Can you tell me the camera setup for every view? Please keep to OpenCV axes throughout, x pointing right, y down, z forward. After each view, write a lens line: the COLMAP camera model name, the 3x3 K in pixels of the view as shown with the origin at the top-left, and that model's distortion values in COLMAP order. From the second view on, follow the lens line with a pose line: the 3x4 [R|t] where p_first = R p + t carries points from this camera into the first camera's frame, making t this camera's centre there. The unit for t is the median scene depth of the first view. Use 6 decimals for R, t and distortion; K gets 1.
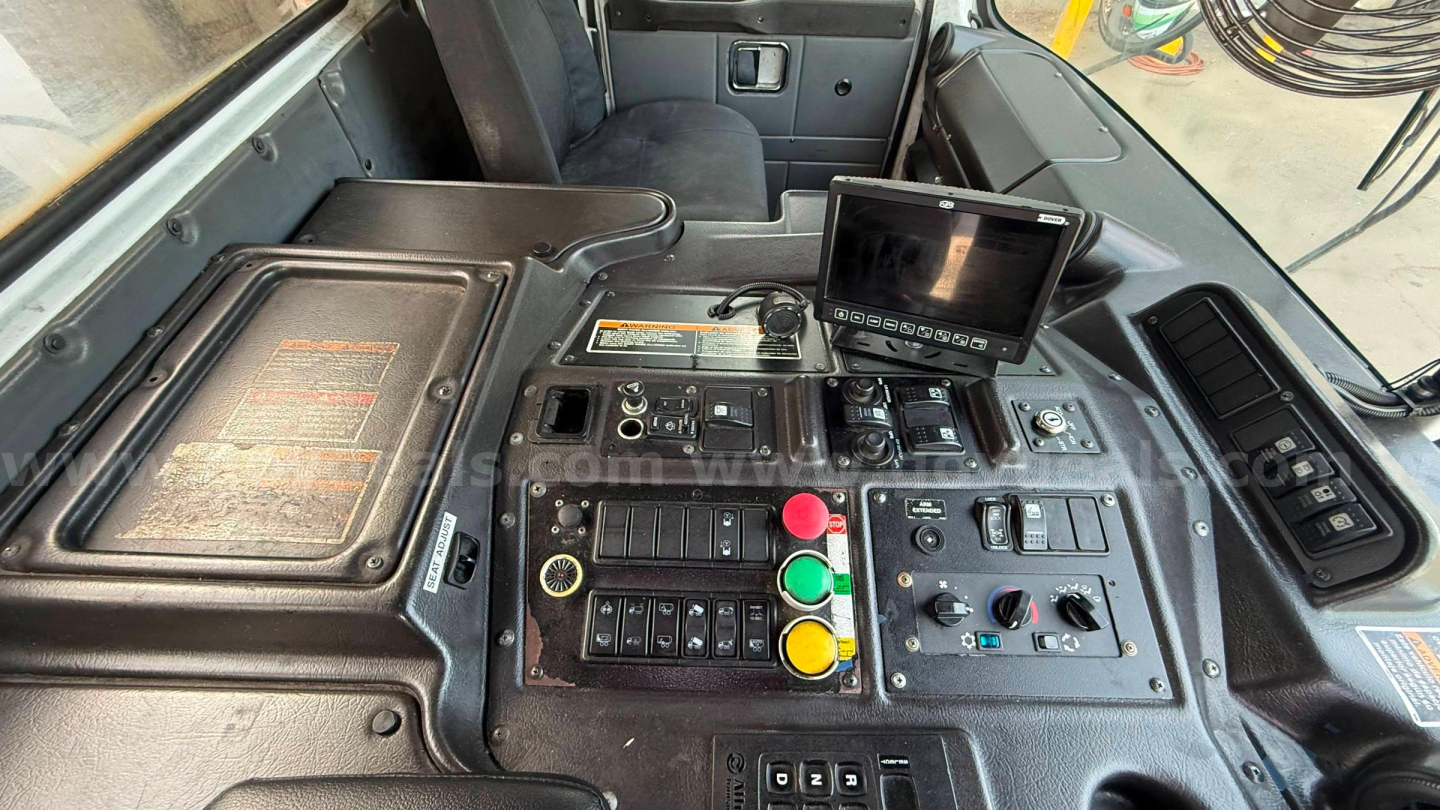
lens RADIAL K [[571.7, 0, 720.0], [0, 571.7, 405.0], [0, 0, 1]] dist [0.000200, 0.000280]
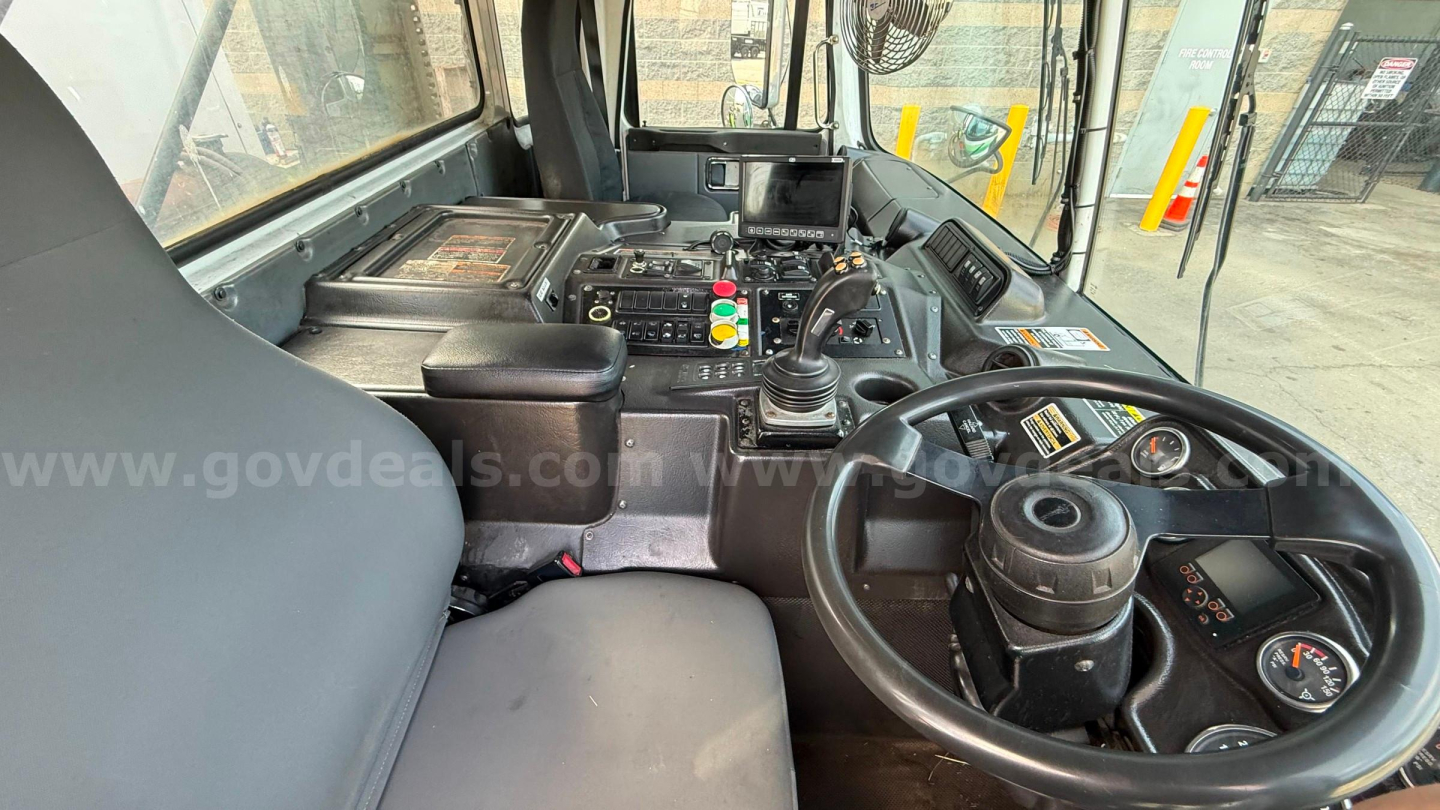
lens RADIAL K [[571.7, 0, 720.0], [0, 571.7, 405.0], [0, 0, 1]] dist [0.000200, 0.000280]
pose [[0.999967, 0.002772, 0.007643, 0.088637], [-0.000579, 0.961981, -0.273116, 0.829251], [-0.008110, 0.273103, 0.961951, -0.589287]]
